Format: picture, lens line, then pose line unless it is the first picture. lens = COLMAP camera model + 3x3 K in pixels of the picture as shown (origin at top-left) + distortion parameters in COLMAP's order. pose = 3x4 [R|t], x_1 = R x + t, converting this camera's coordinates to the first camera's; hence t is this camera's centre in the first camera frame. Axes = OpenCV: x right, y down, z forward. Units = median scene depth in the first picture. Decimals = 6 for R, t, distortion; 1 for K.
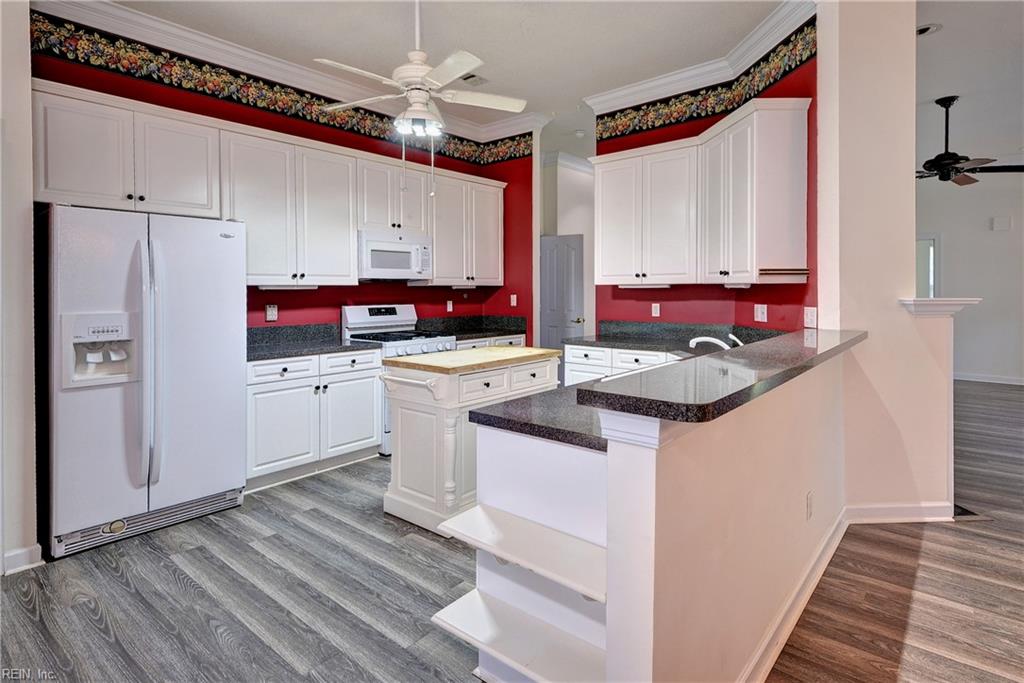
lens RADIAL K [[543.6, 0, 511.5], [0, 543.6, 293.1], [0, 0, 1]] dist [0.035129, -0.000068]
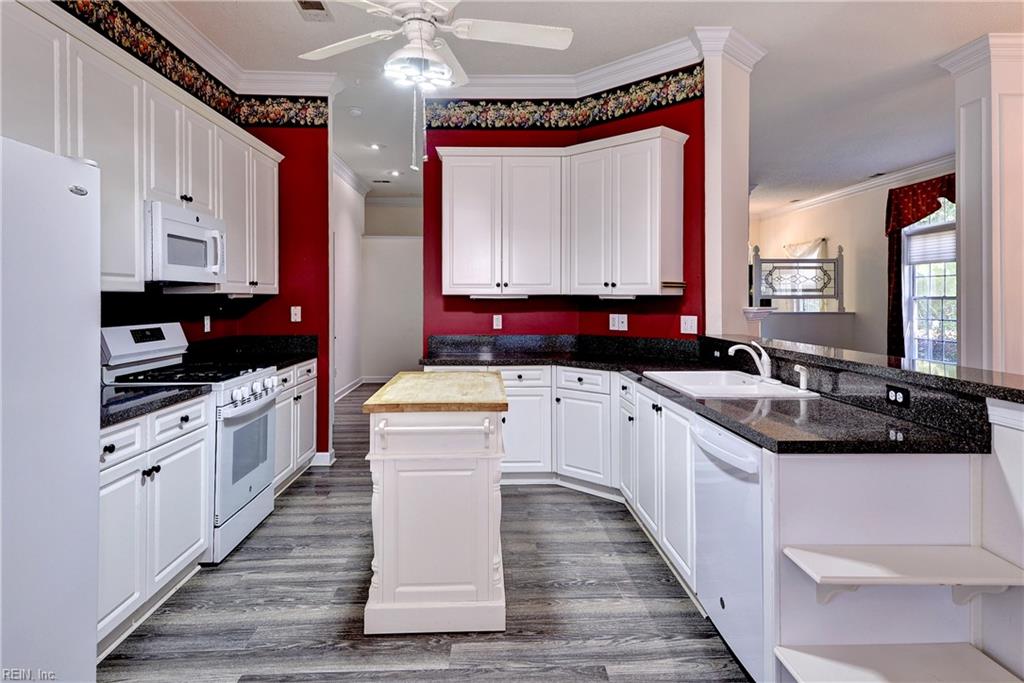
lens RADIAL K [[598.5, 0, 510.4], [0, 598.5, 292.6], [0, 0, 1]] dist [0.026312, -0.001876]
pose [[0.734881, 0.011137, 0.678104, -0.443553], [0.001853, 0.999828, -0.018429, -0.000596], [-0.678193, 0.014800, 0.734735, 0.248614]]
